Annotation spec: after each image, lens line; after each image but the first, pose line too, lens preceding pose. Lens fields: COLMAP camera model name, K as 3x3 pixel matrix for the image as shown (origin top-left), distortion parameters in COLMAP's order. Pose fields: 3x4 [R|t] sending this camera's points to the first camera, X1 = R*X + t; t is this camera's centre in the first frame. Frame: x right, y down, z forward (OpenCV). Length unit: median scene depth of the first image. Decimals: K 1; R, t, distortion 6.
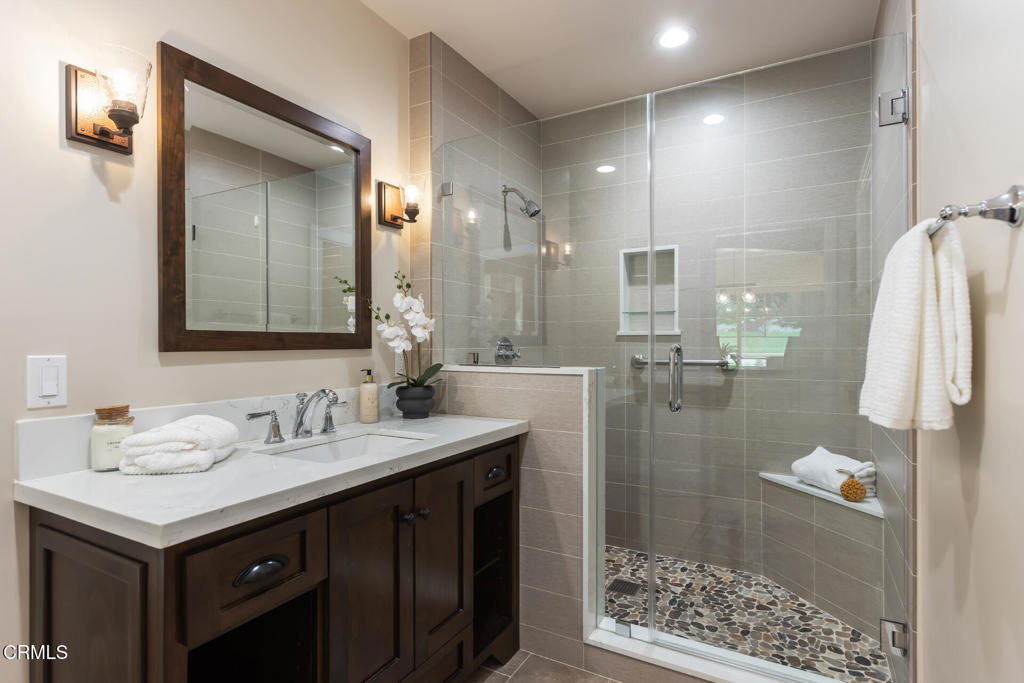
lens RADIAL K [[533.4, 0, 512.0], [0, 533.4, 341.5], [0, 0, 1]] dist [-0.004784, -0.001496]
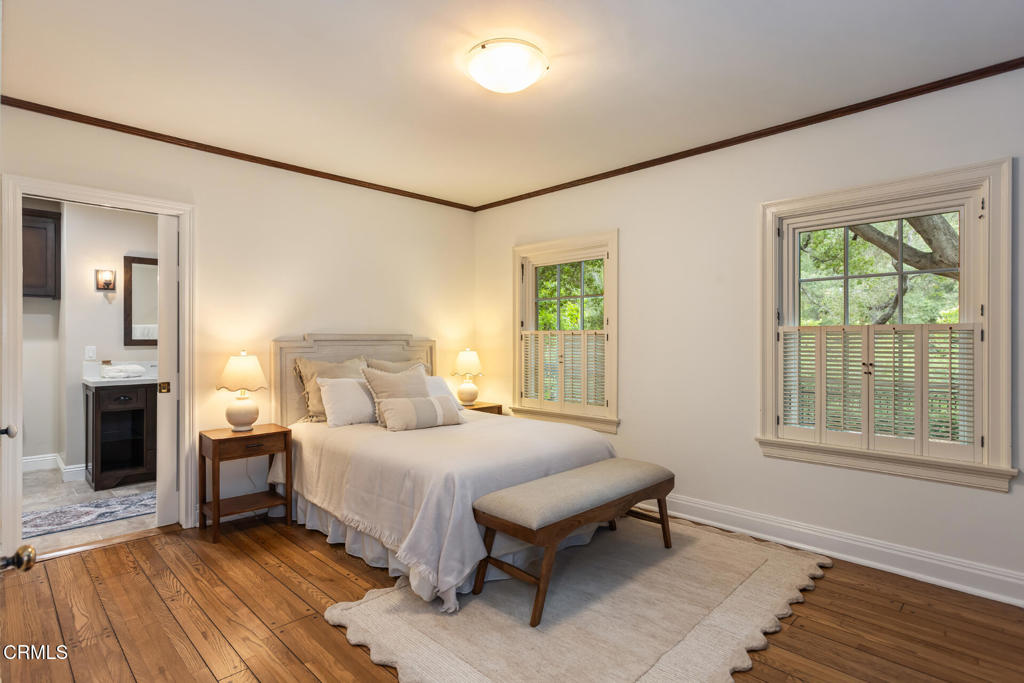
lens RADIAL K [[505.9, 0, 508.1], [0, 505.9, 340.1], [0, 0, 1]] dist [-0.017195, 0.000280]
pose [[0.964529, 0.001854, -0.263971, 2.805894], [0.000302, 0.999967, 0.008128, -0.046774], [0.263978, -0.007920, 0.964496, -1.592452]]
